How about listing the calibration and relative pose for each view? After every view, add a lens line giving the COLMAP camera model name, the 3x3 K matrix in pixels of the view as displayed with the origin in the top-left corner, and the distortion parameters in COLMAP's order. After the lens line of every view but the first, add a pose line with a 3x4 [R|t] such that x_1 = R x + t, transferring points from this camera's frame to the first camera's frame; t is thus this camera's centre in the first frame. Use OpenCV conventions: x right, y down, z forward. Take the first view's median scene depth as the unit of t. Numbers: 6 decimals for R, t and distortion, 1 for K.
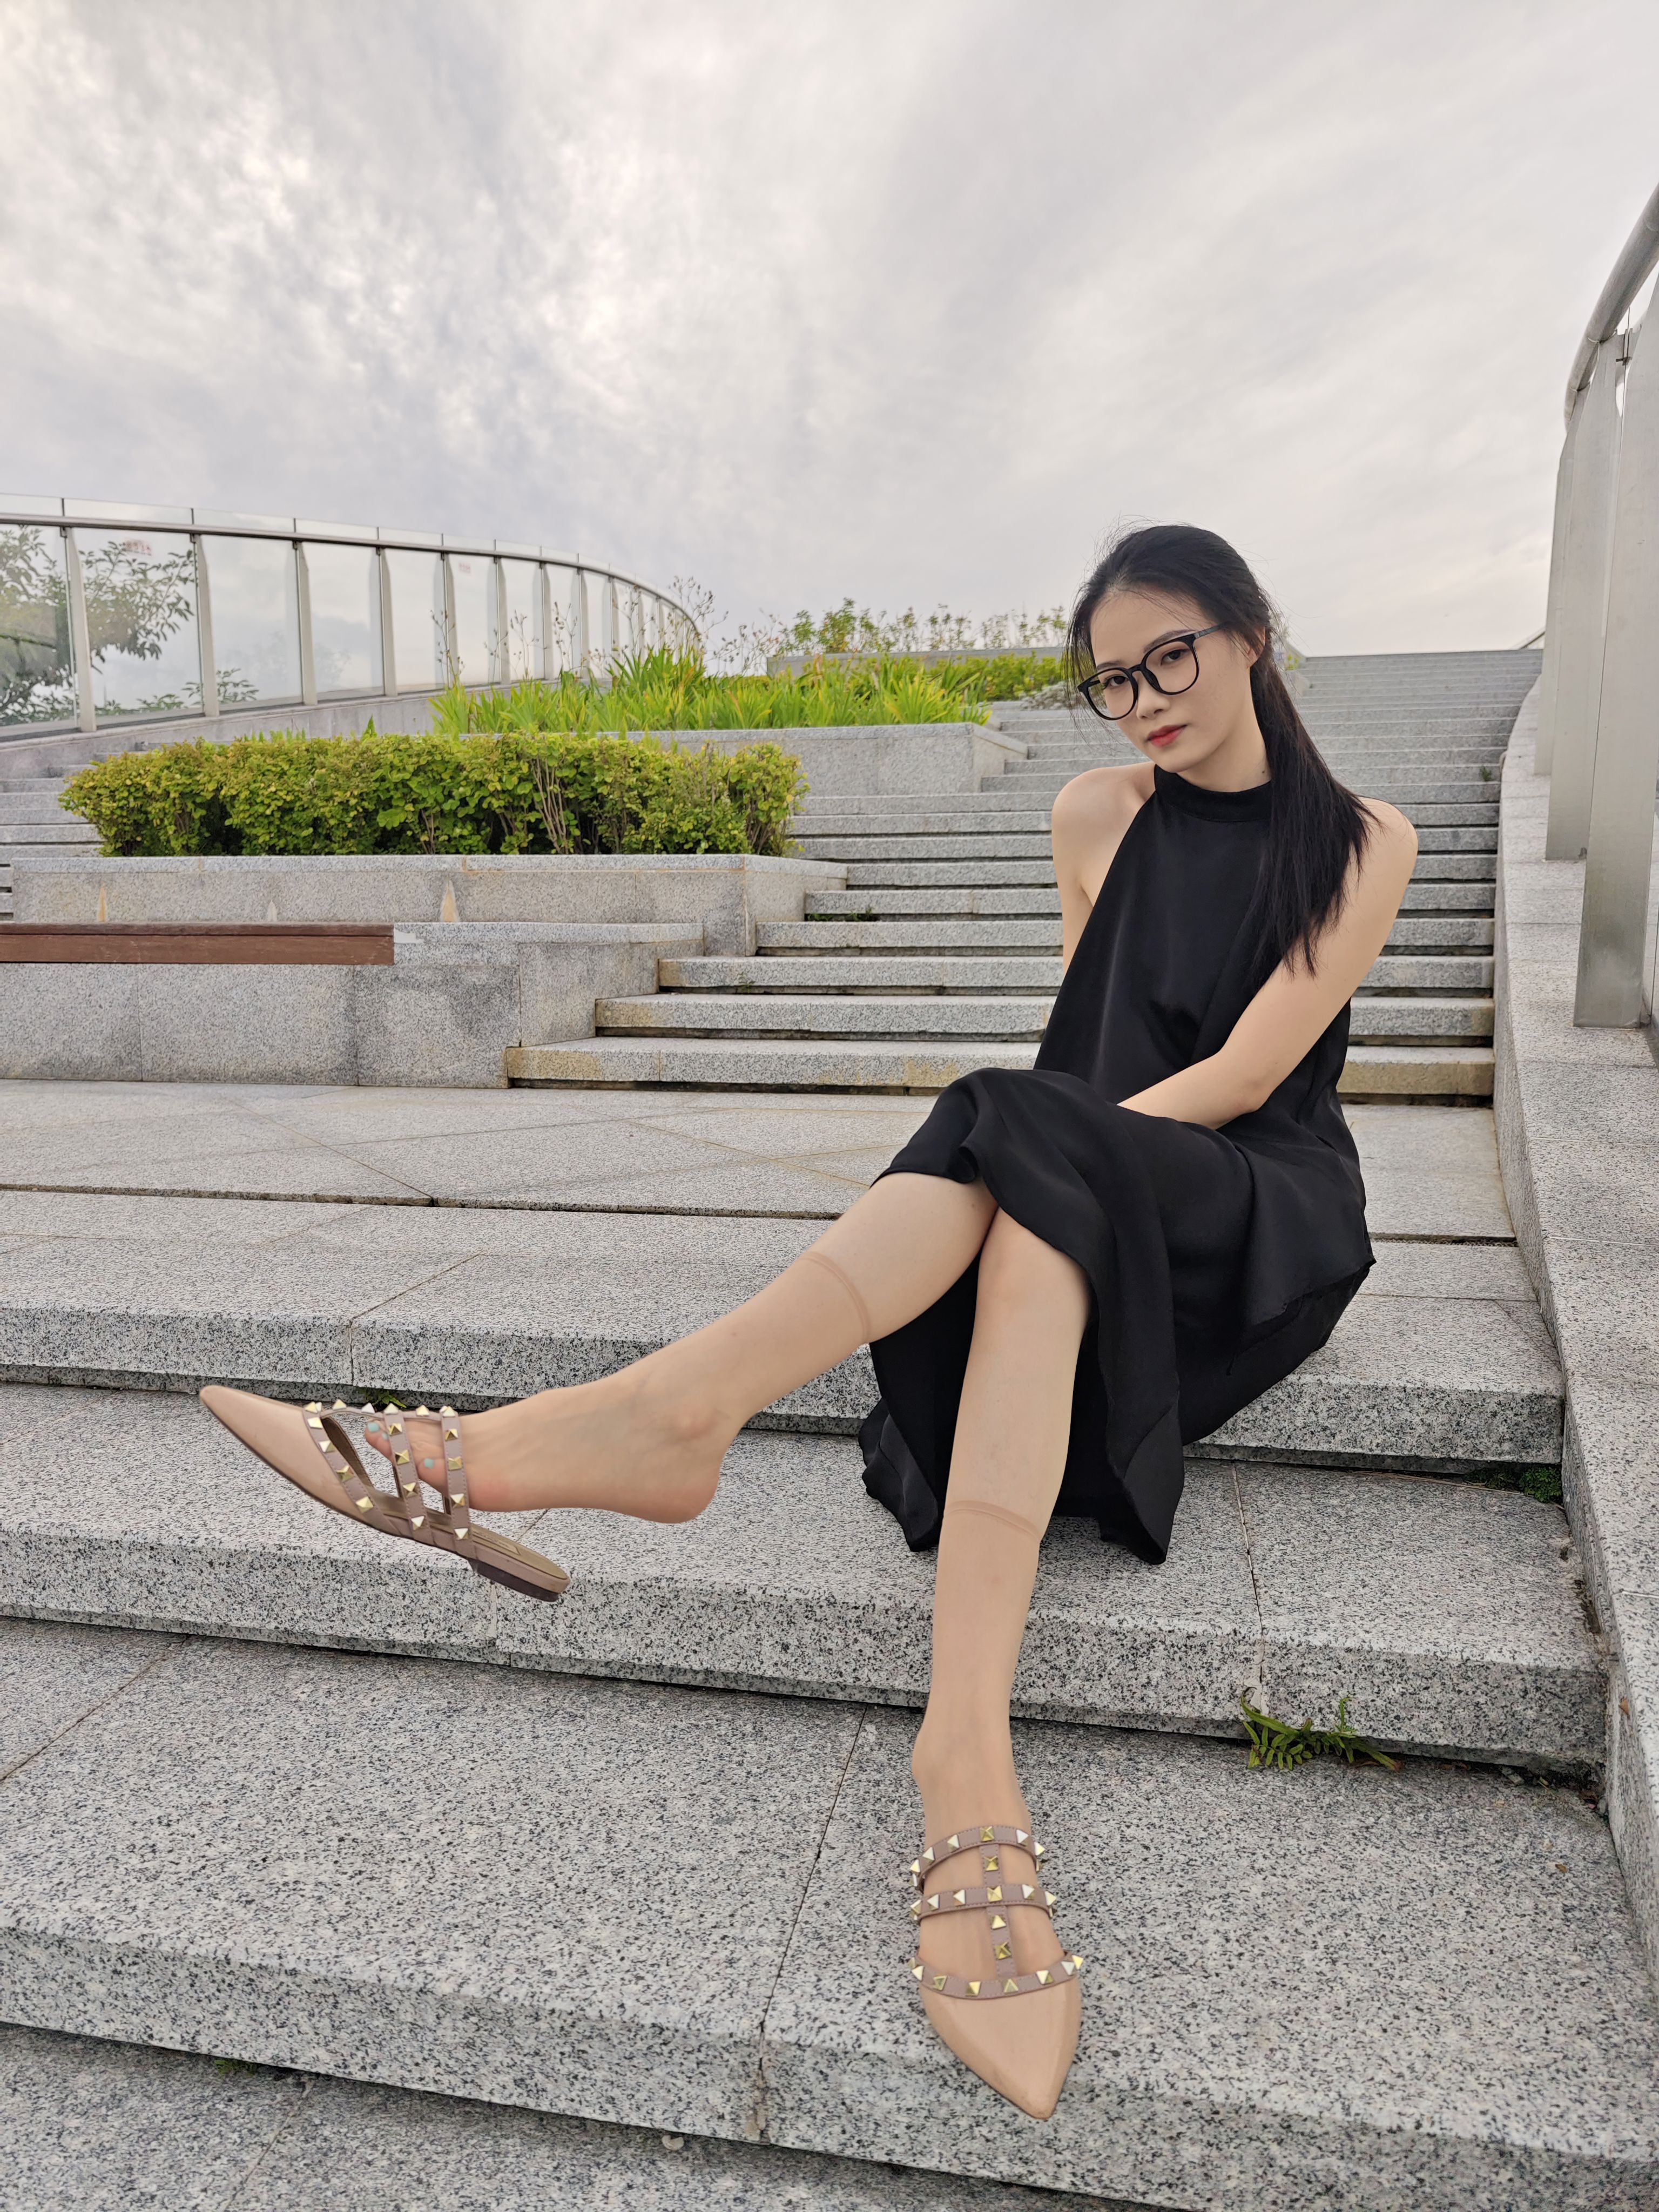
lens RADIAL K [[1473.6, 0, 852.1], [0, 1473.6, 1108.5], [0, 0, 1]] dist [0.001260, -0.000849]
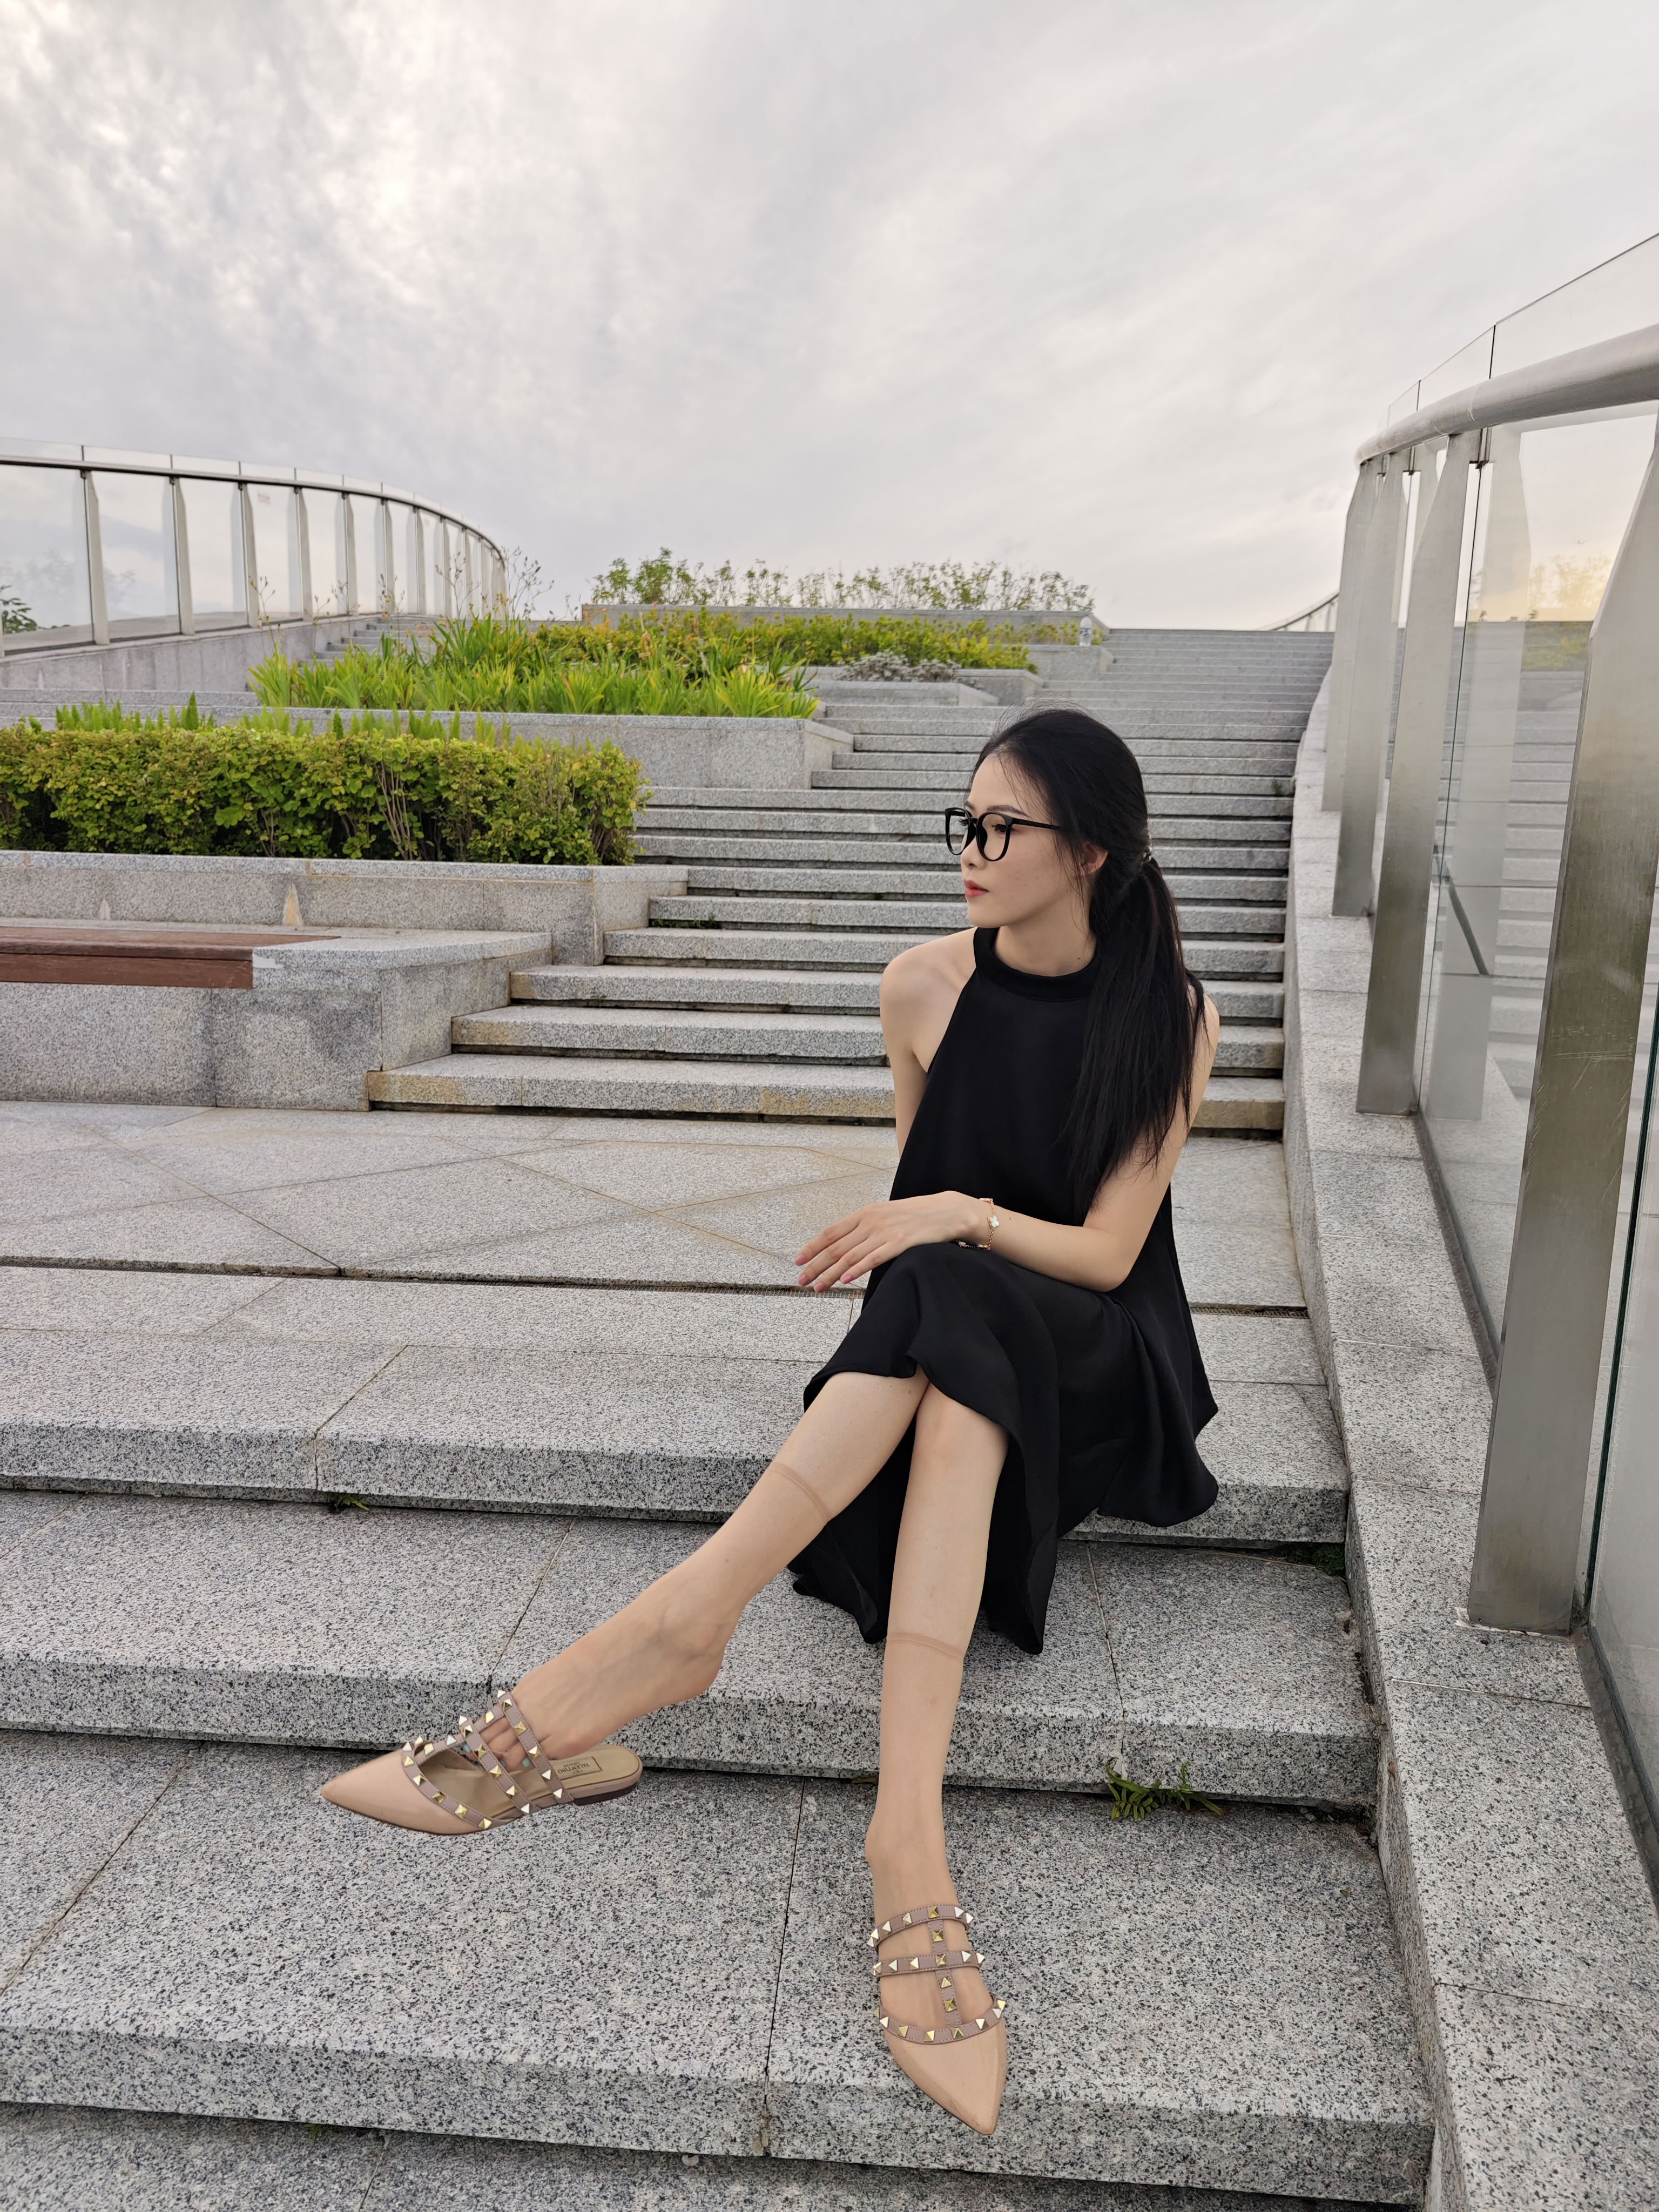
lens RADIAL K [[1470.2, 0, 845.4], [0, 1470.2, 1102.9], [0, 0, 1]] dist [0.003291, -0.000924]
pose [[0.991591, 0.001771, 0.129396, -0.118741], [-0.007637, 0.998964, 0.044856, -0.215800], [-0.129183, -0.045467, 0.990578, -0.193151]]
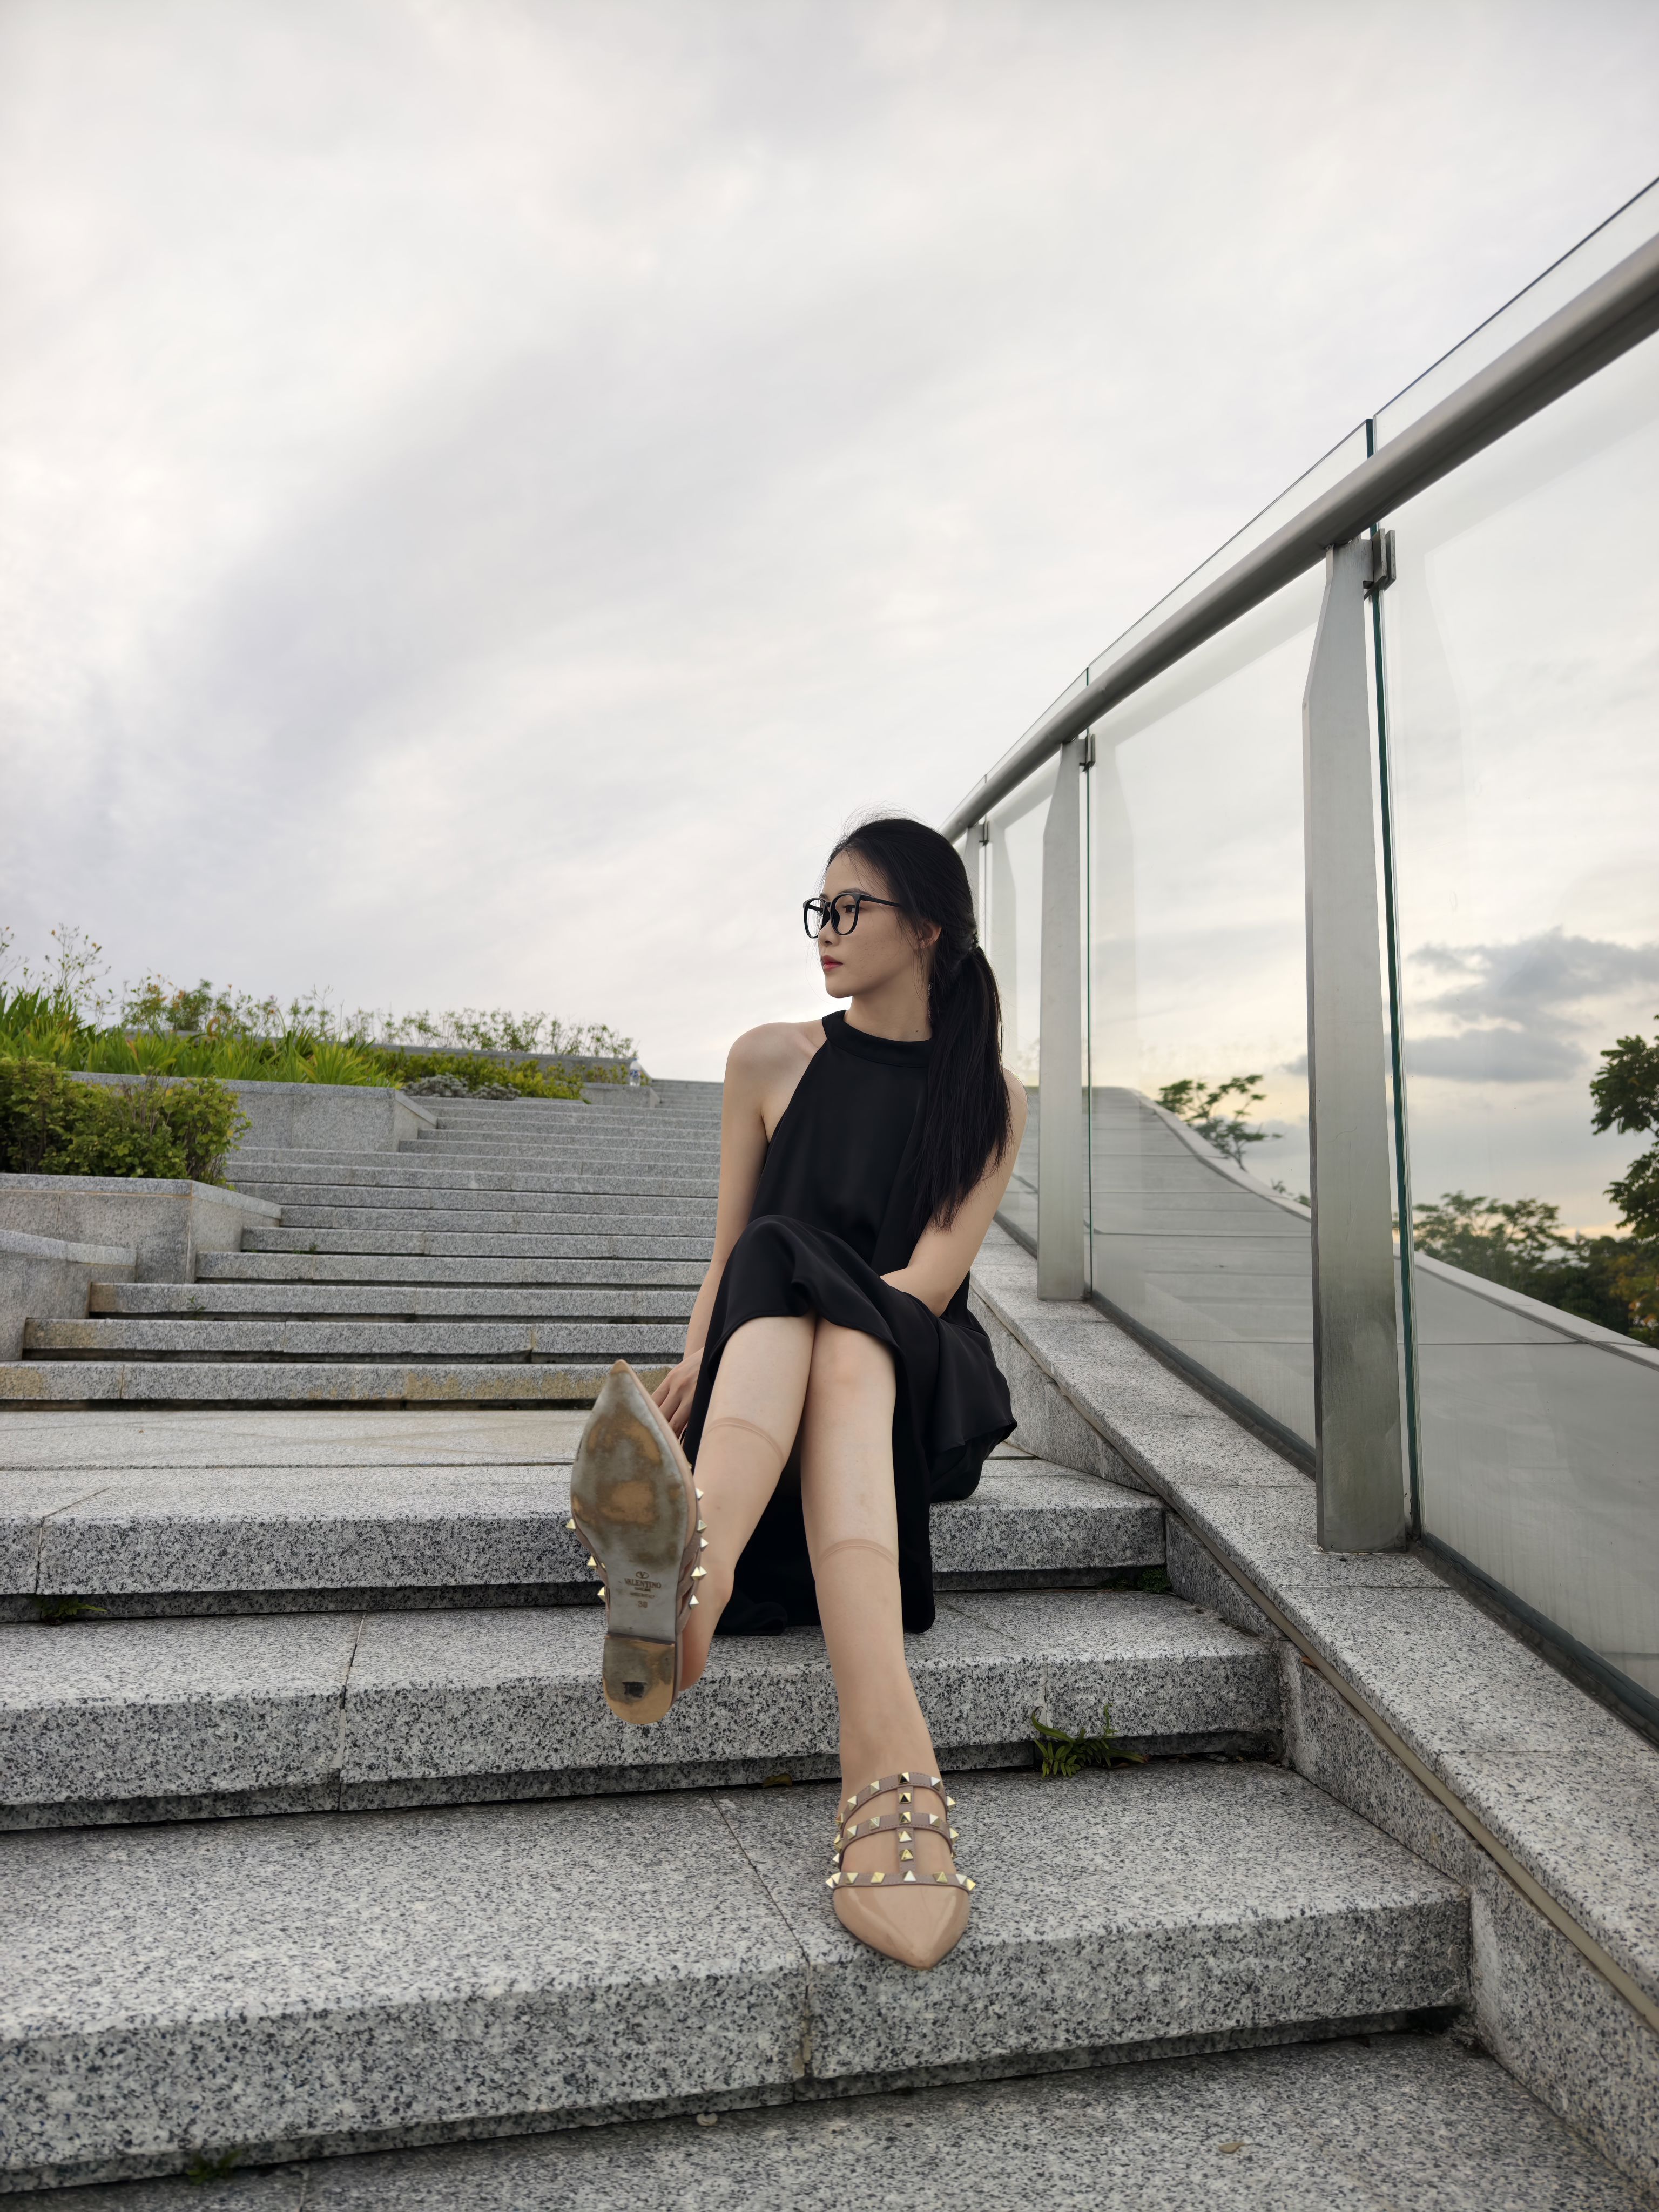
lens RADIAL K [[1470.2, 0, 830.9], [0, 1470.2, 1112.7], [0, 0, 1]] dist [0.005249, -0.003056]
pose [[0.902871, 0.078302, 0.422720, -0.414047], [0.041009, 0.963103, -0.265989, 0.223411], [-0.427951, 0.257489, 0.866347, -0.101715]]
